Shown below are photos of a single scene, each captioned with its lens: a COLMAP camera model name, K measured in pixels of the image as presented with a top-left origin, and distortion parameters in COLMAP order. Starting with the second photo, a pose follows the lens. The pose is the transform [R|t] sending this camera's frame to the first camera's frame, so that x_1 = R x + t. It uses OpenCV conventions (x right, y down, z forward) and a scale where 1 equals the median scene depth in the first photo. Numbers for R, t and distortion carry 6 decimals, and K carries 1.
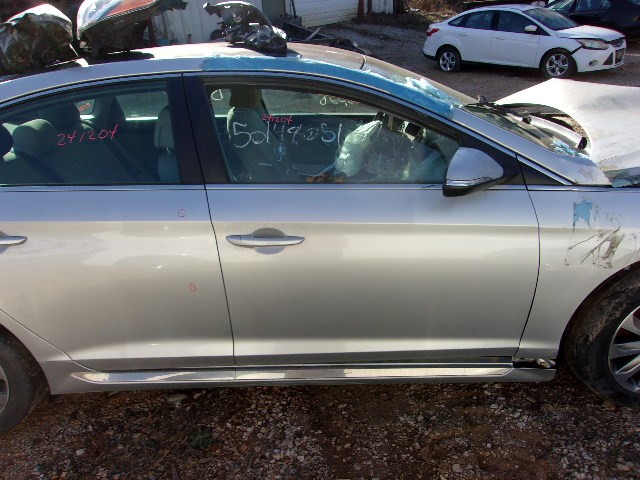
lens RADIAL K [[506.6, 0, 297.9], [0, 506.6, 226.8], [0, 0, 1]] dist [-0.005354, 0.032626]
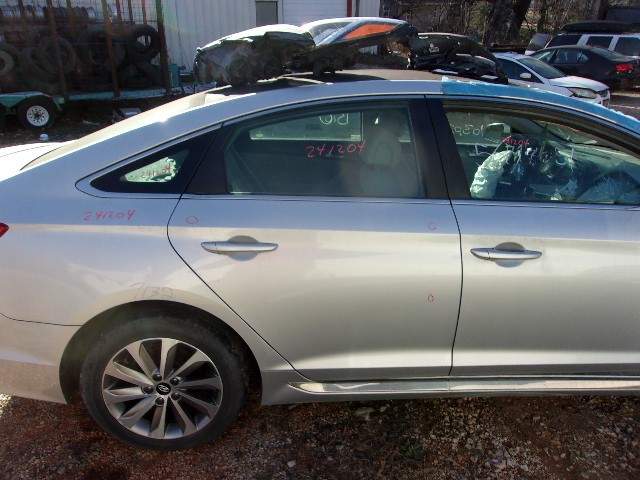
lens RADIAL K [[506.6, 0, 284.1], [0, 506.6, 226.3], [0, 0, 1]] dist [-0.005354, 0.032626]
pose [[0.995439, 0.032613, 0.089652, -0.556744], [-0.026911, 0.997582, -0.064084, 0.043908], [-0.091525, 0.061379, 0.993909, -0.013459]]
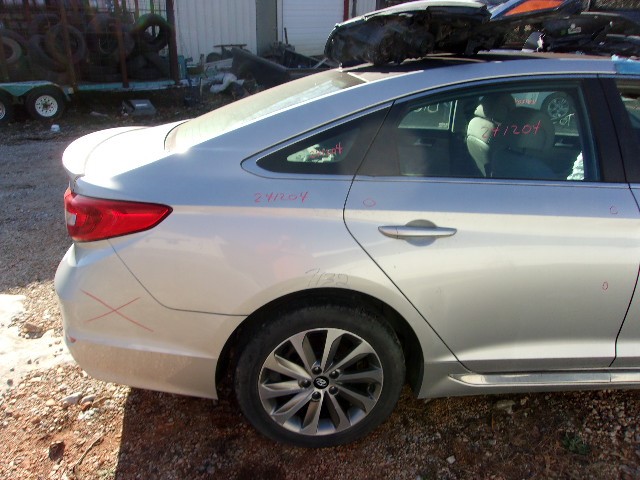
lens RADIAL K [[506.6, 0, 275.3], [0, 506.6, 227.3], [0, 0, 1]] dist [-0.005354, 0.032626]
pose [[0.990422, 0.035133, 0.133532, -0.912575], [-0.027262, 0.997807, -0.060318, 0.076582], [-0.135358, 0.056100, 0.989207, 0.081596]]
